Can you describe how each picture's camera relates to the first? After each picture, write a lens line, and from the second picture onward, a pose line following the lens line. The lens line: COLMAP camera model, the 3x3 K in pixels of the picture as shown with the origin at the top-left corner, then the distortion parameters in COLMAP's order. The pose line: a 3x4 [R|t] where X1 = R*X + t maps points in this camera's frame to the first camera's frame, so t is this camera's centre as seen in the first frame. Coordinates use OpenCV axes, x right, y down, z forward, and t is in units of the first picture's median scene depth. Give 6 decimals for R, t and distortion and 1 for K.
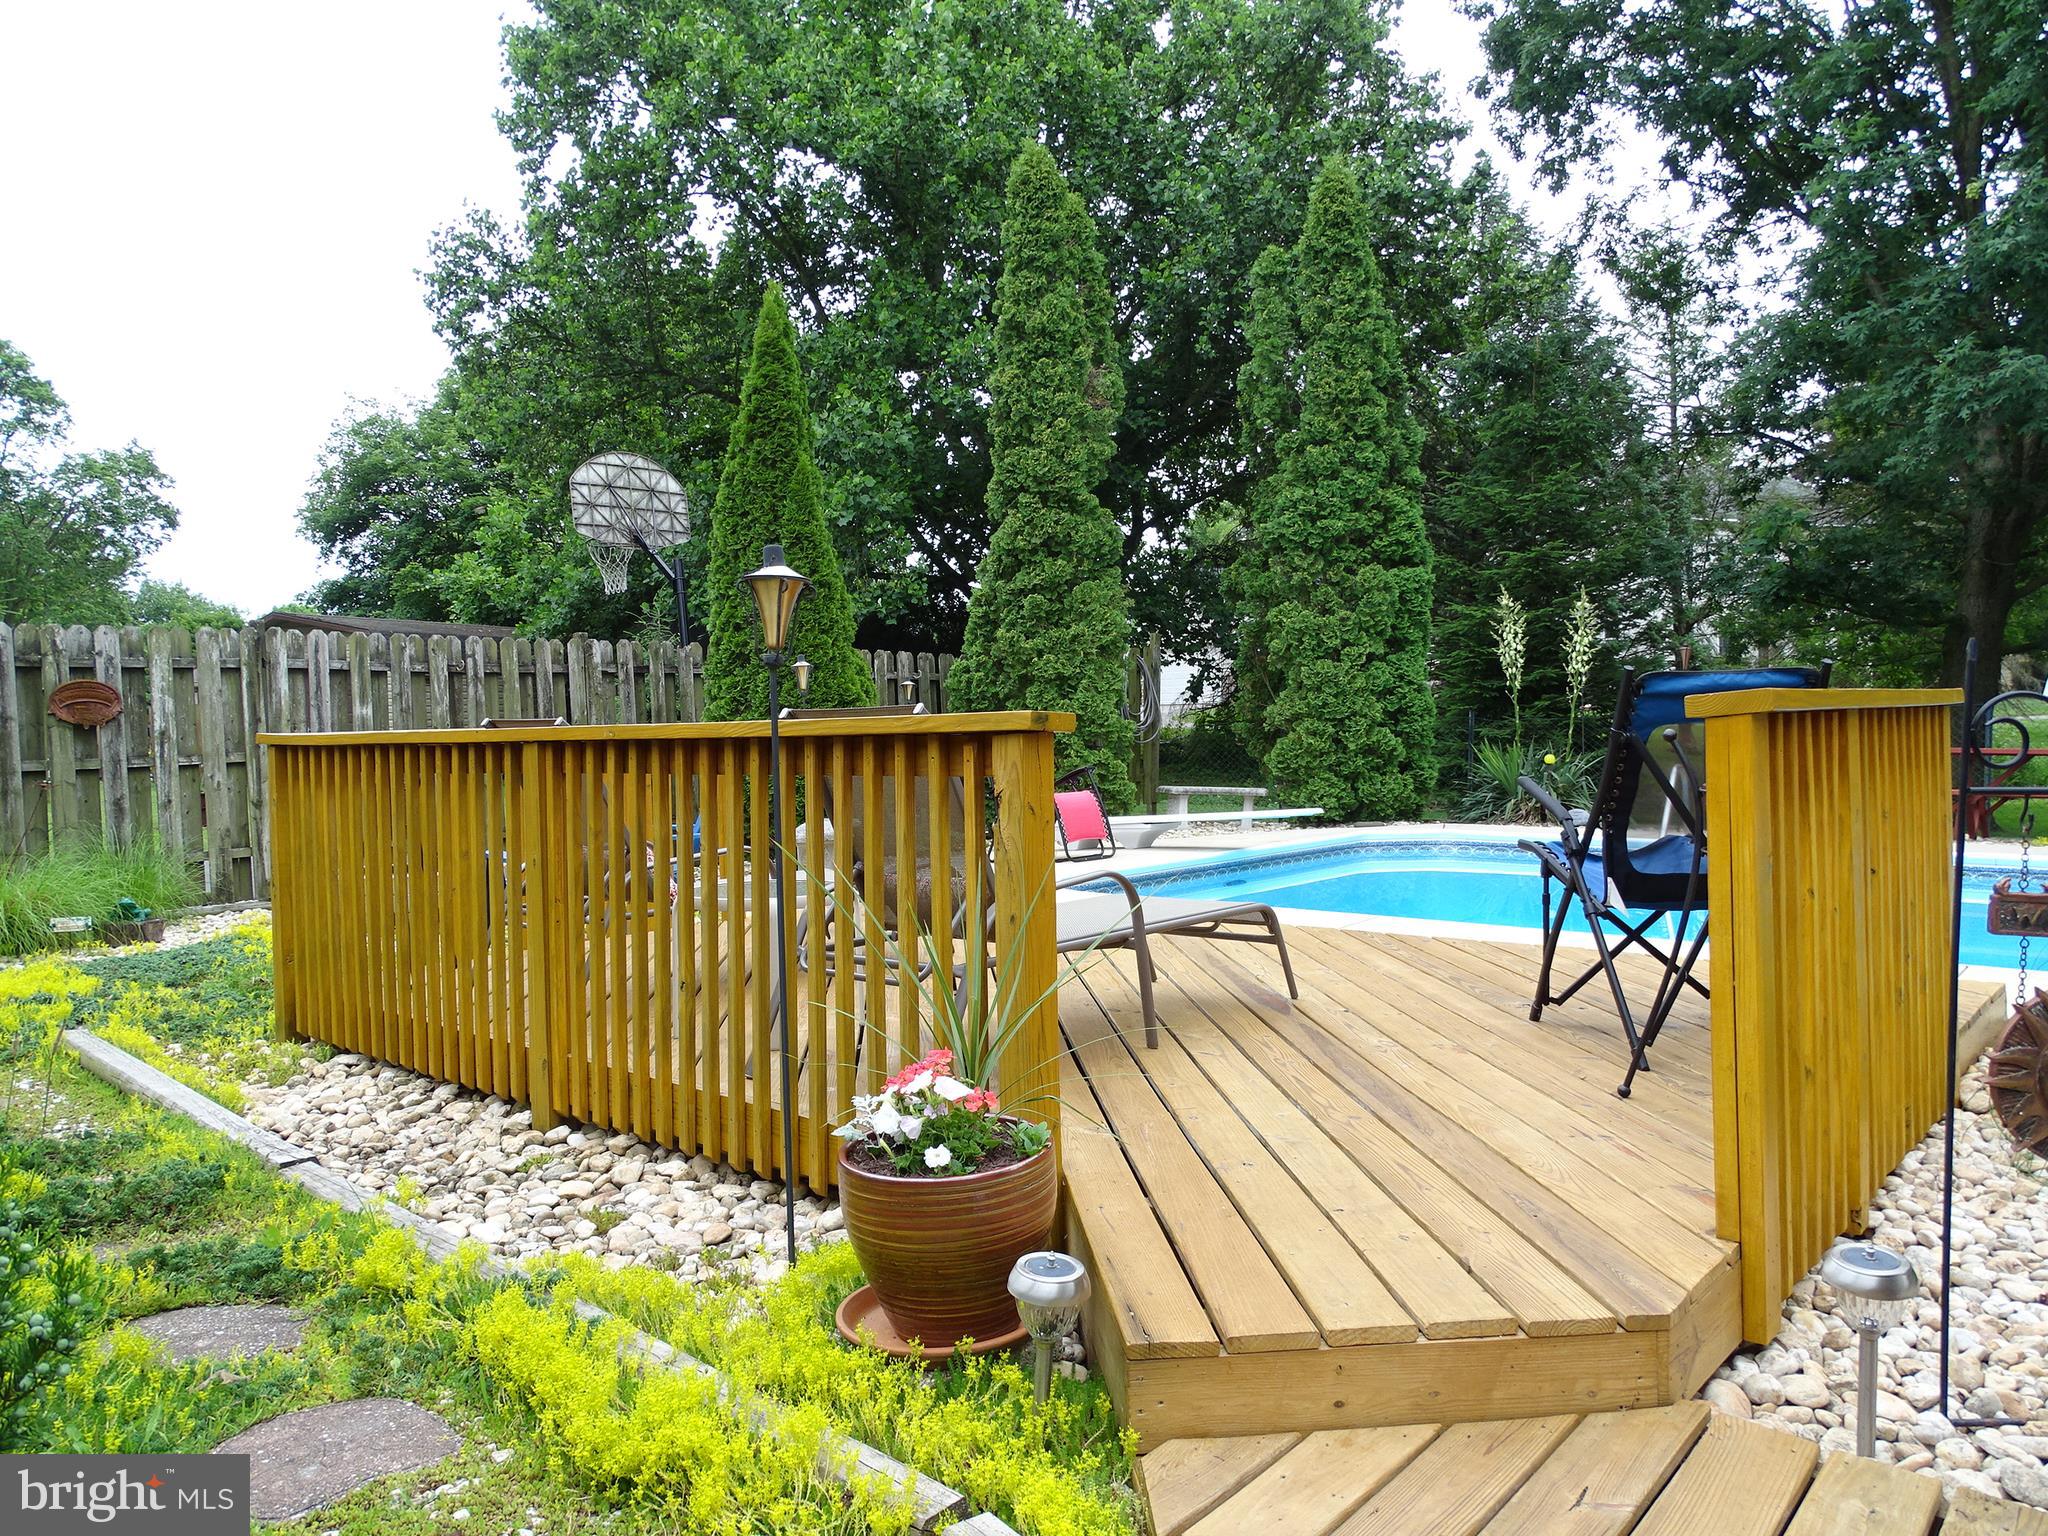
lens RADIAL K [[1449.9, 0, 1024.0], [0, 1449.9, 768.0], [0, 0, 1]] dist [-0.002077, -0.000930]
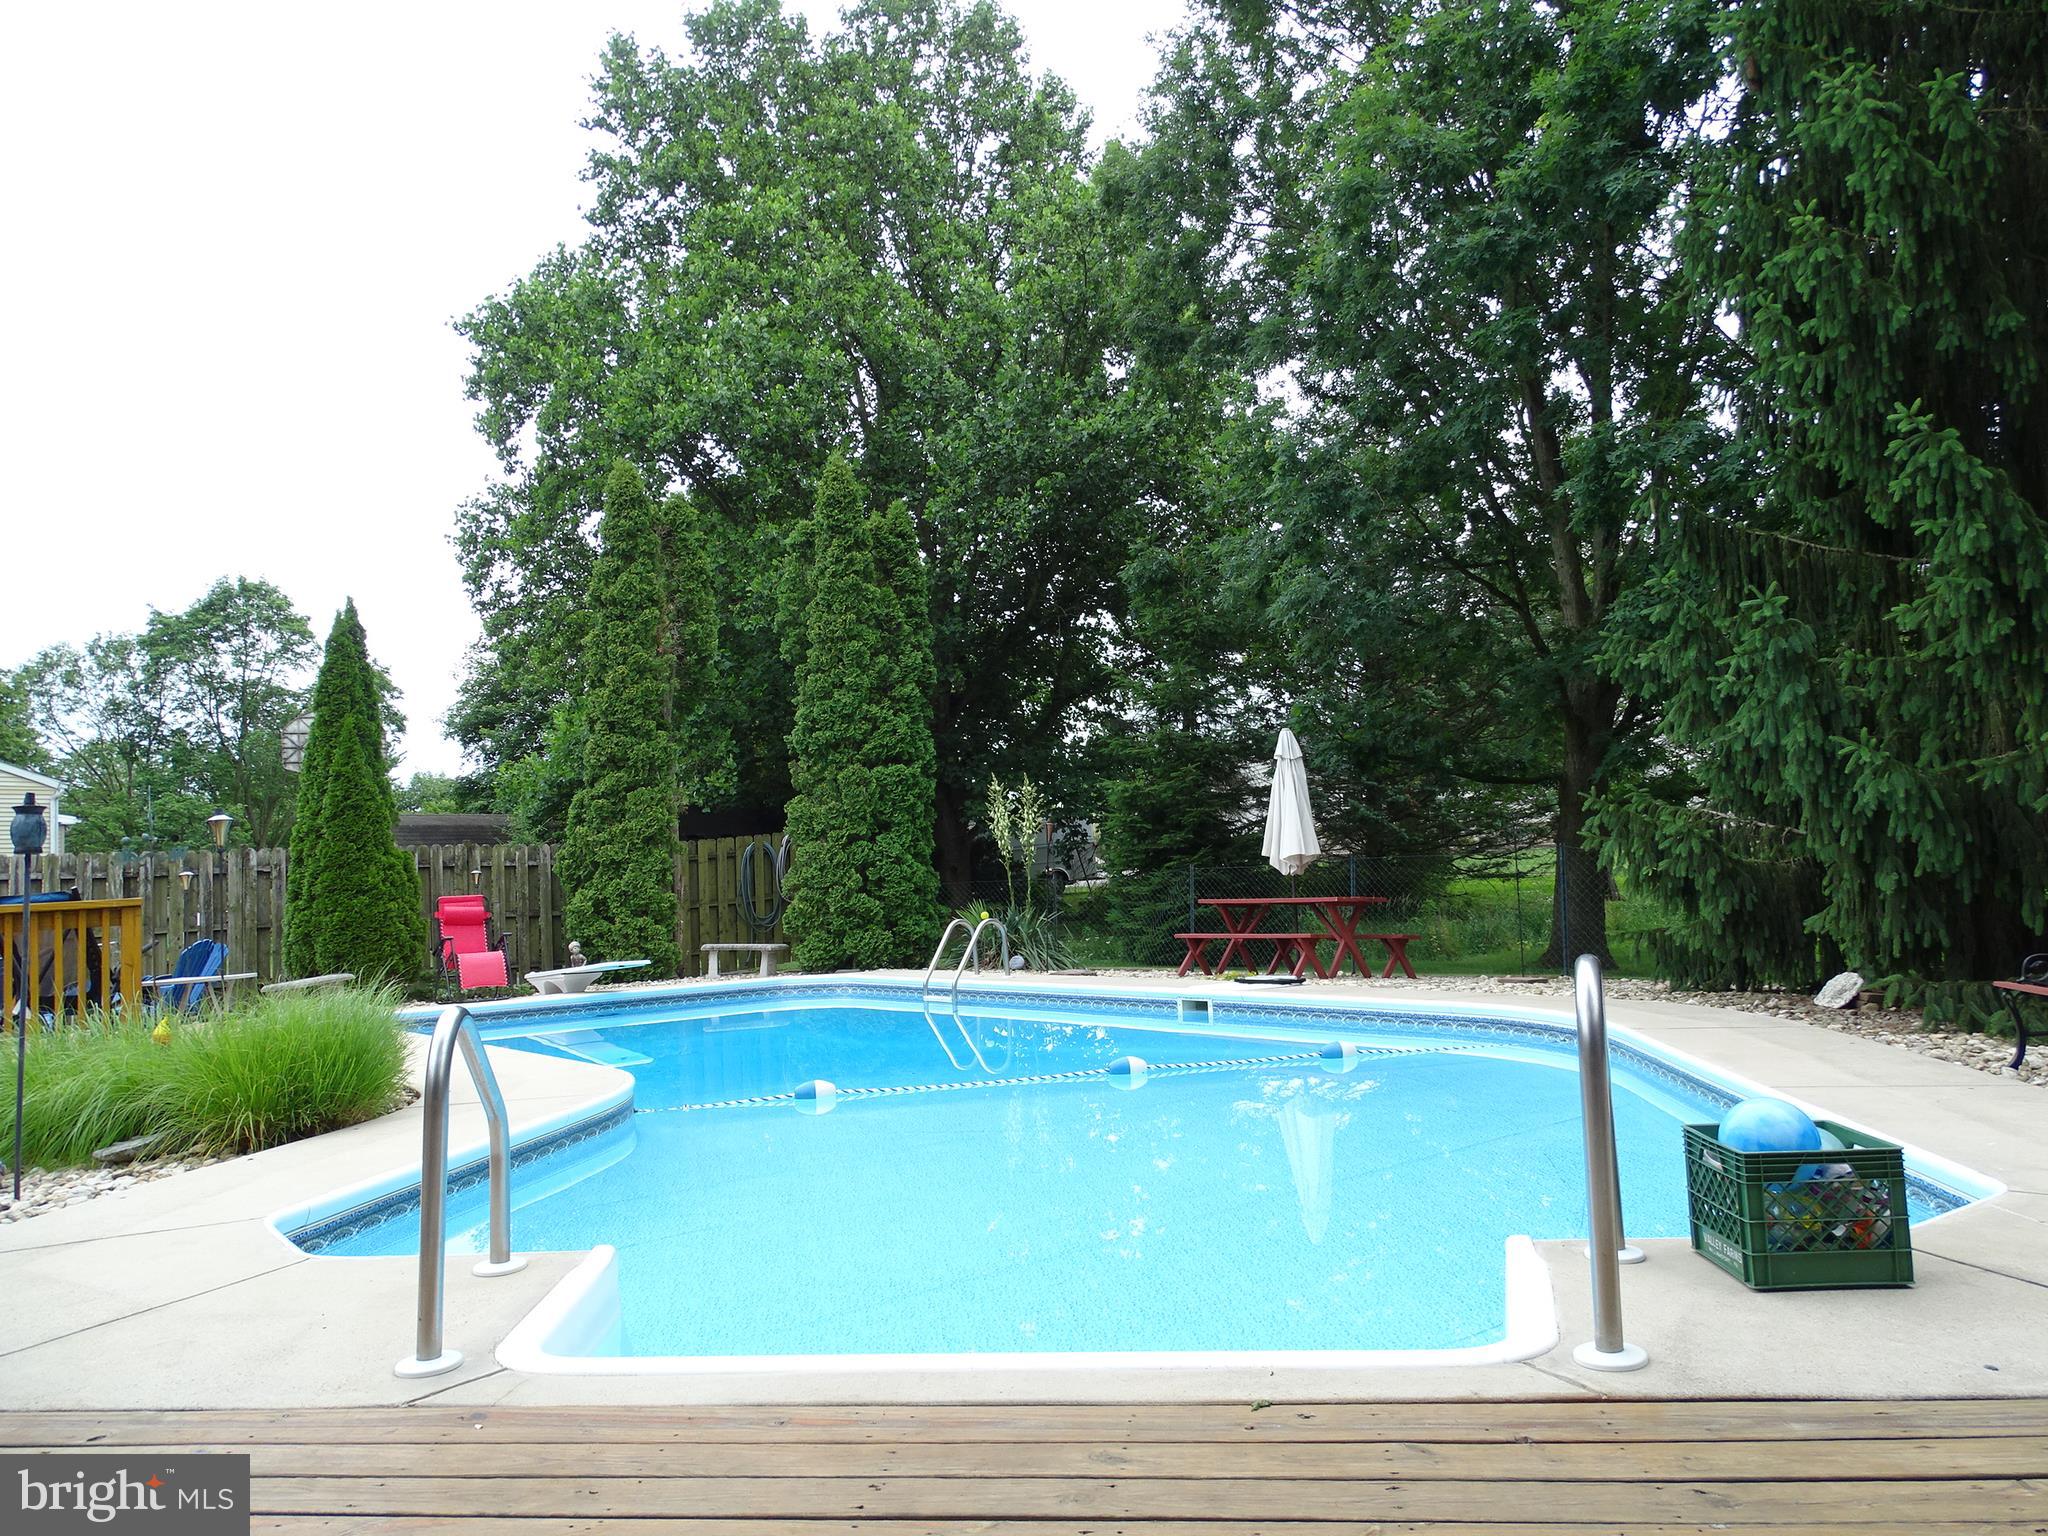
lens RADIAL K [[1449.9, 0, 1024.0], [0, 1449.9, 768.0], [0, 0, 1]] dist [-0.002077, -0.000930]
pose [[0.980685, -0.044209, -0.190530, 0.627217], [0.023992, 0.993955, -0.107137, 0.002002], [0.194115, 0.100497, 0.975818, -0.208163]]
